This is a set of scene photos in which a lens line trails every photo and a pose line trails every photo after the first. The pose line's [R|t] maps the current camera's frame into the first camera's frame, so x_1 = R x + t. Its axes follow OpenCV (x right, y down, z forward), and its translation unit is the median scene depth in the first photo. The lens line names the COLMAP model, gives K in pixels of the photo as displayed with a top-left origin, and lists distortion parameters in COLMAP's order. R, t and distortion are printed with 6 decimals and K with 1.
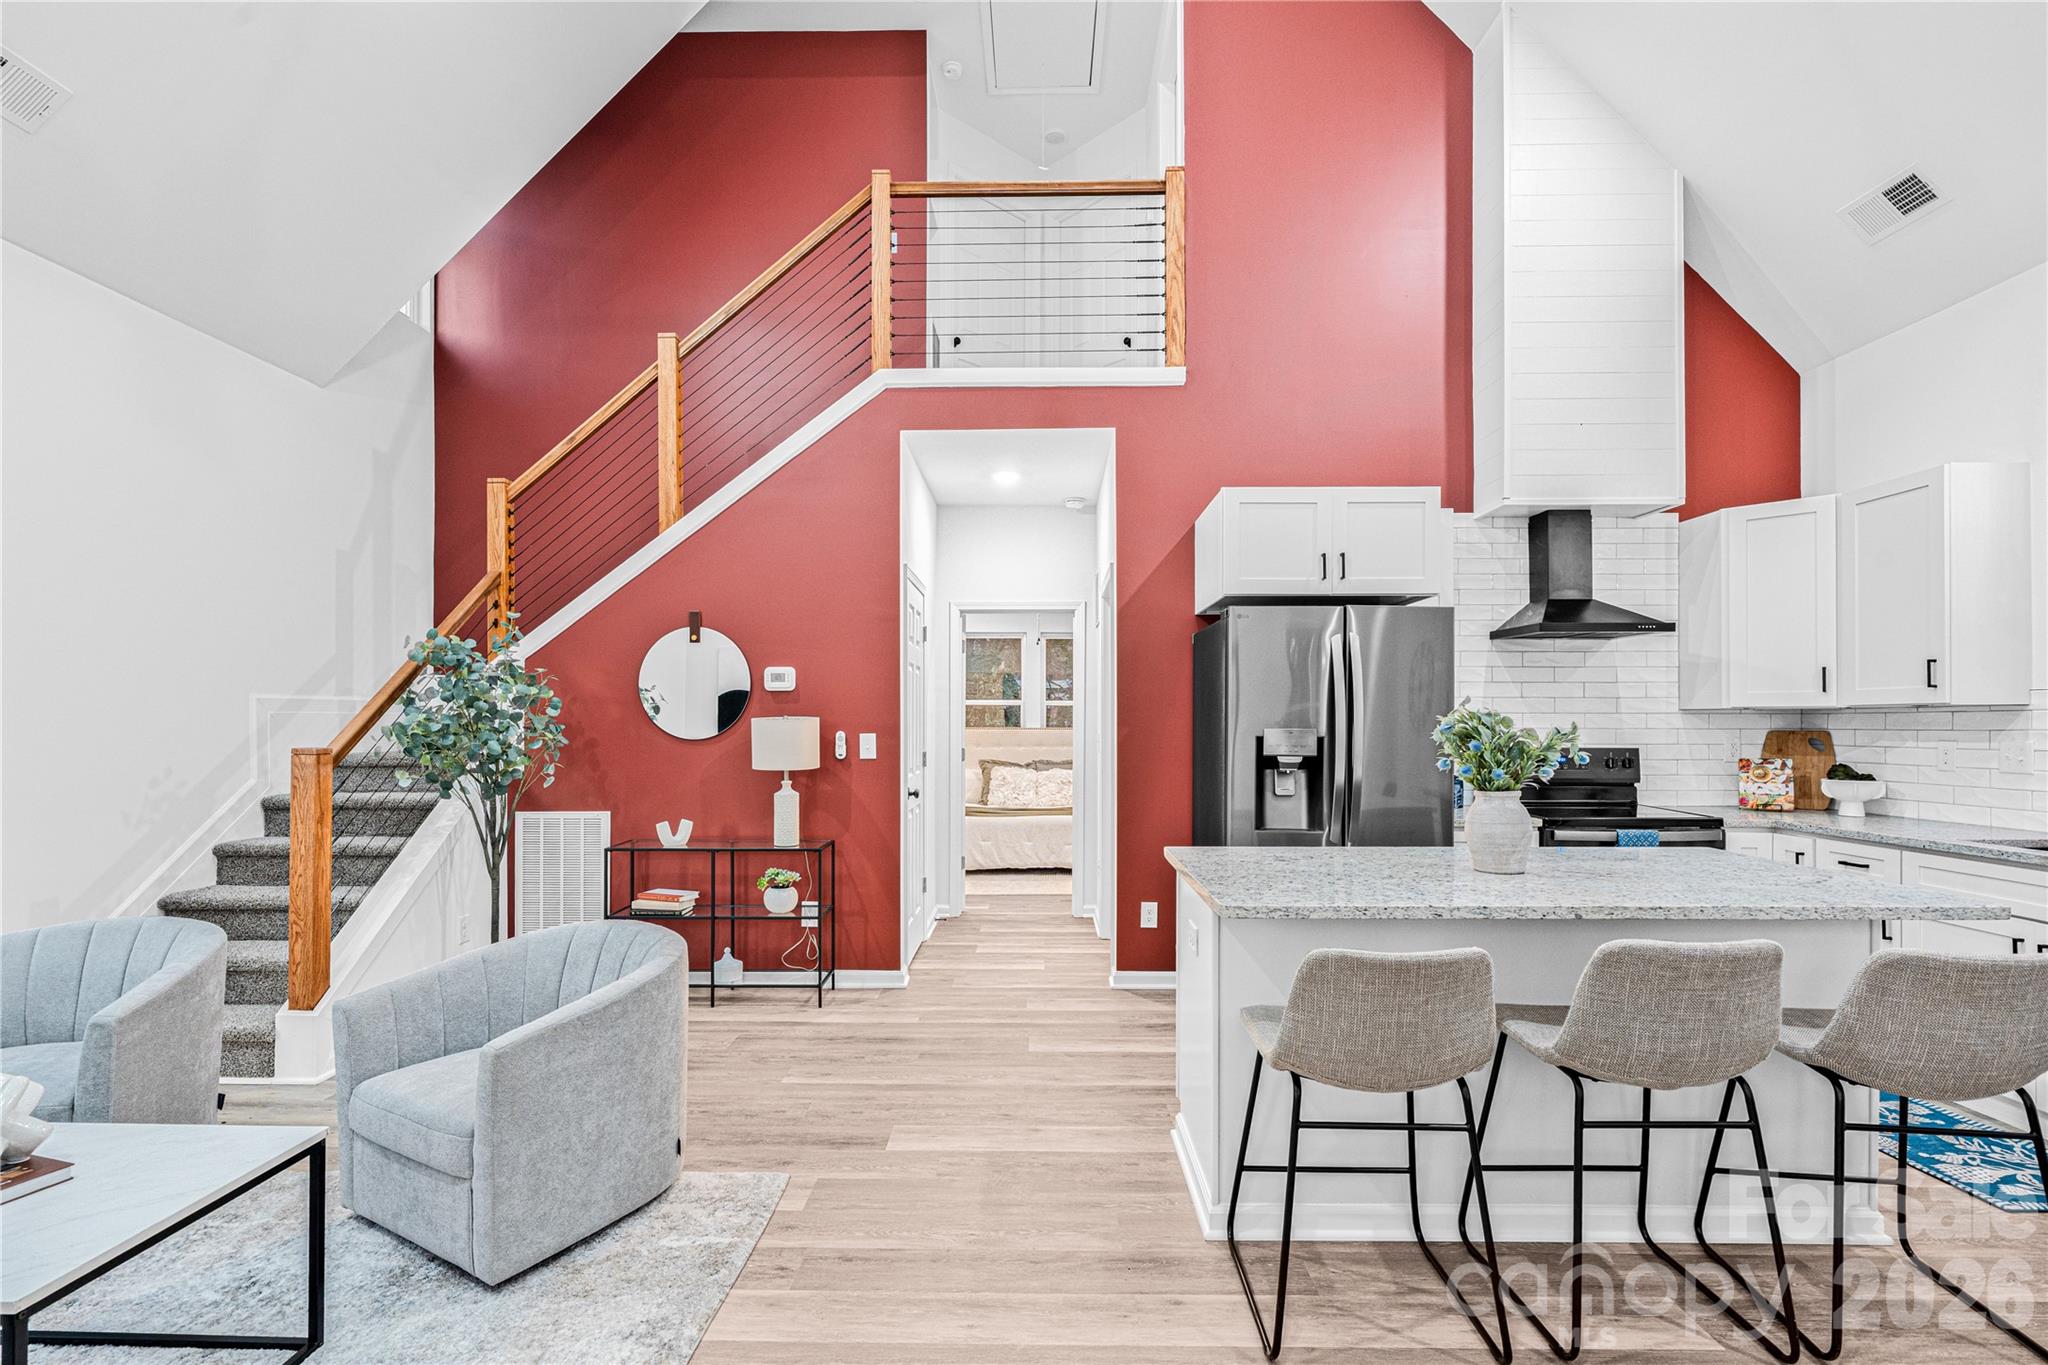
lens RADIAL K [[949.6, 0, 1032.4], [0, 949.6, 720.2], [0, 0, 1]] dist [-0.005007, 0.002510]
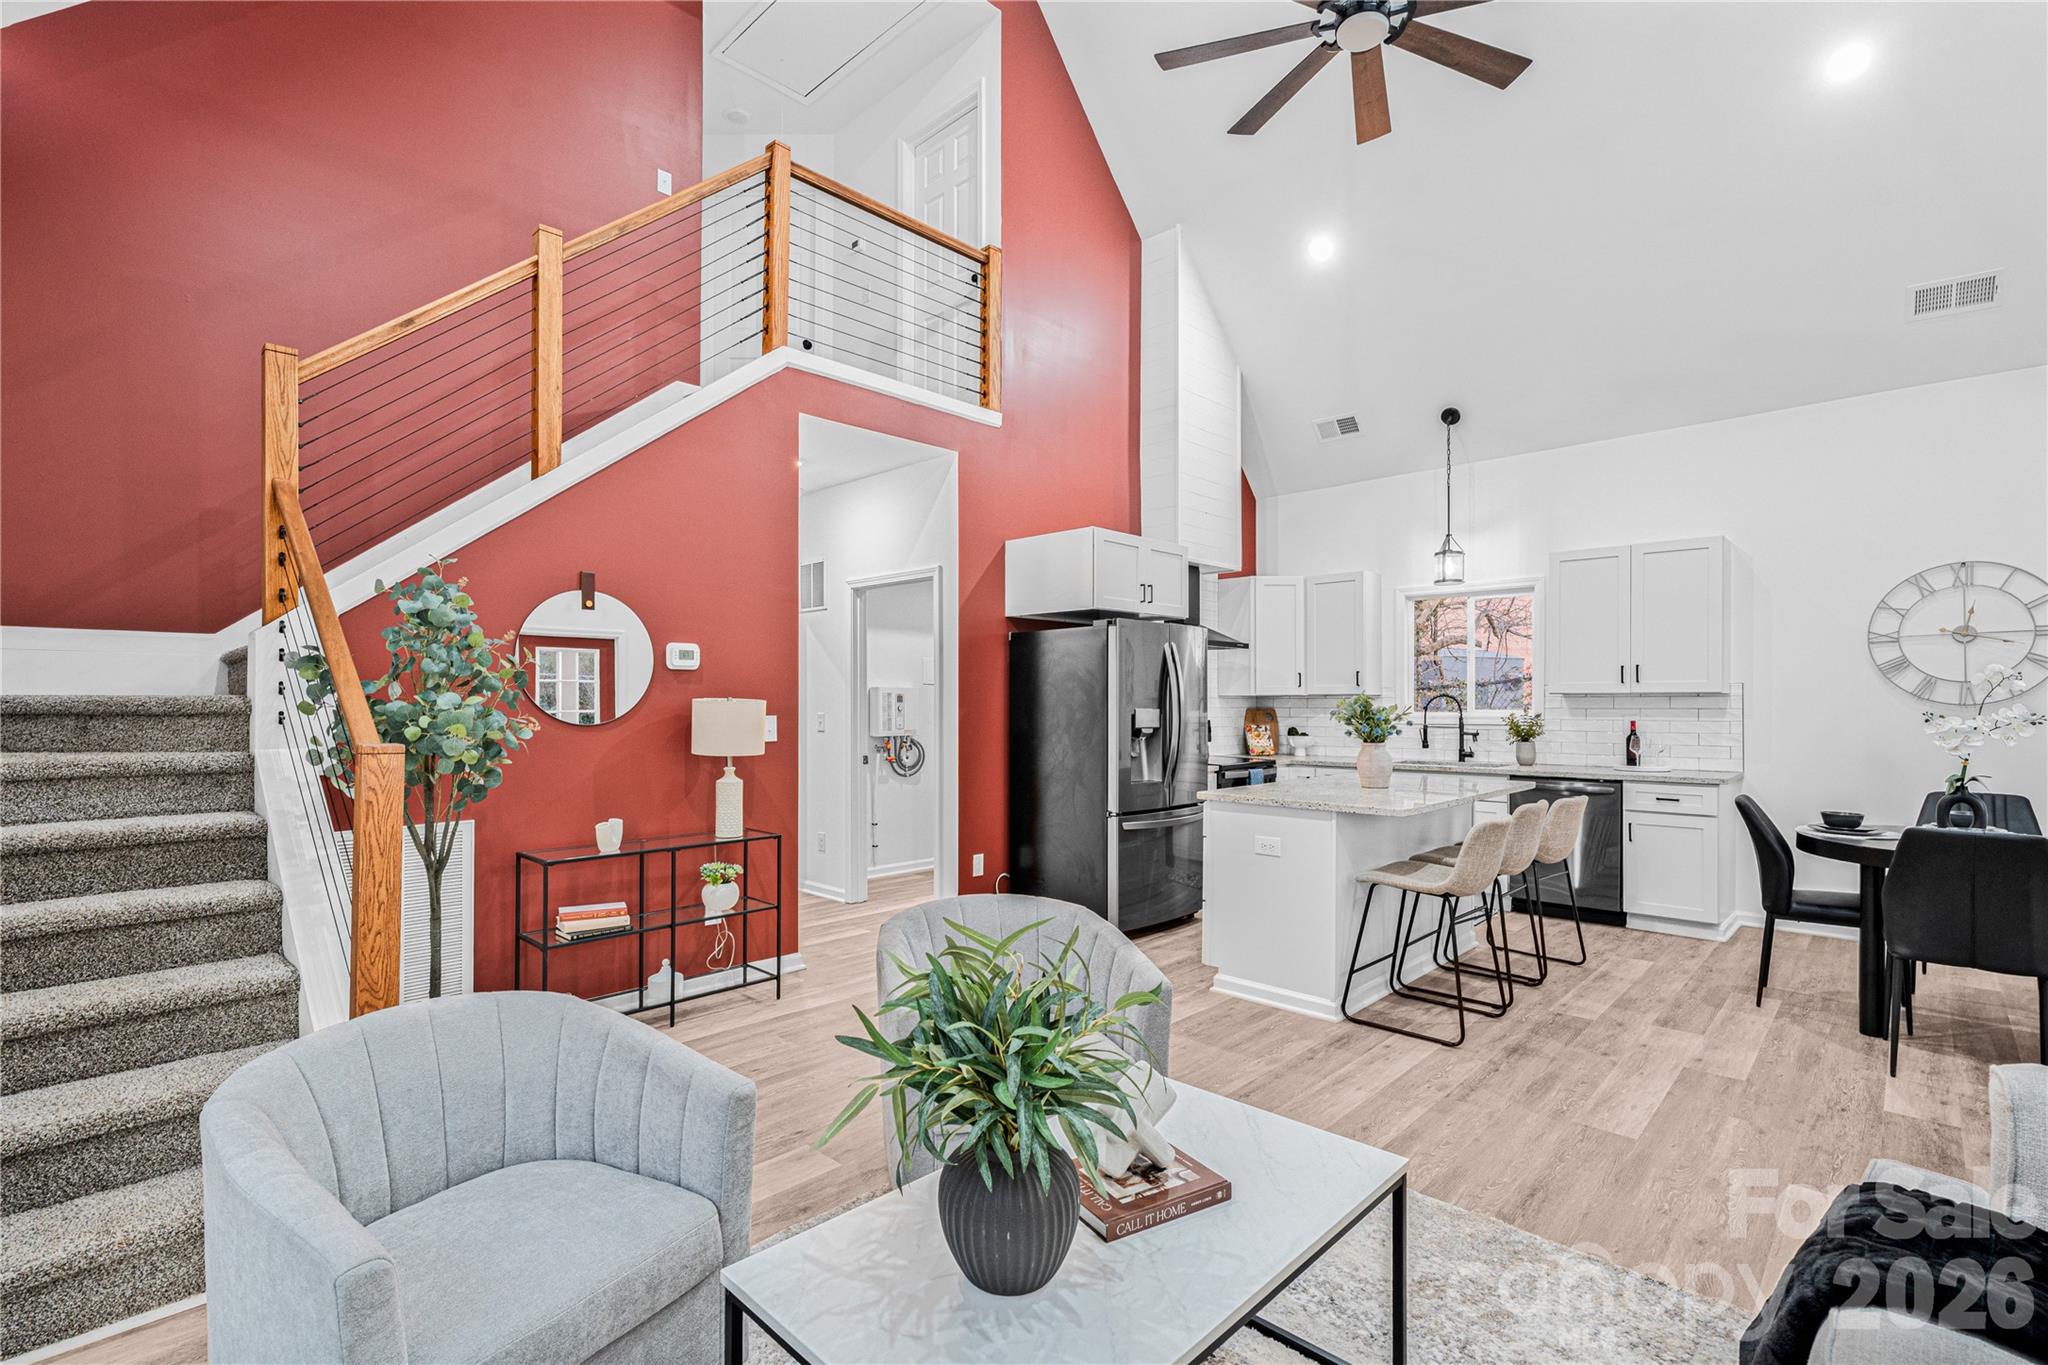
lens RADIAL K [[949.6, 0, 997.0], [0, 949.6, 705.7], [0, 0, 1]] dist [-0.005007, 0.002510]
pose [[0.684135, -0.002124, 0.729353, -0.817936], [-0.001257, 0.999991, 0.004092, -0.000908], [-0.729355, -0.003717, 0.684126, 0.183442]]
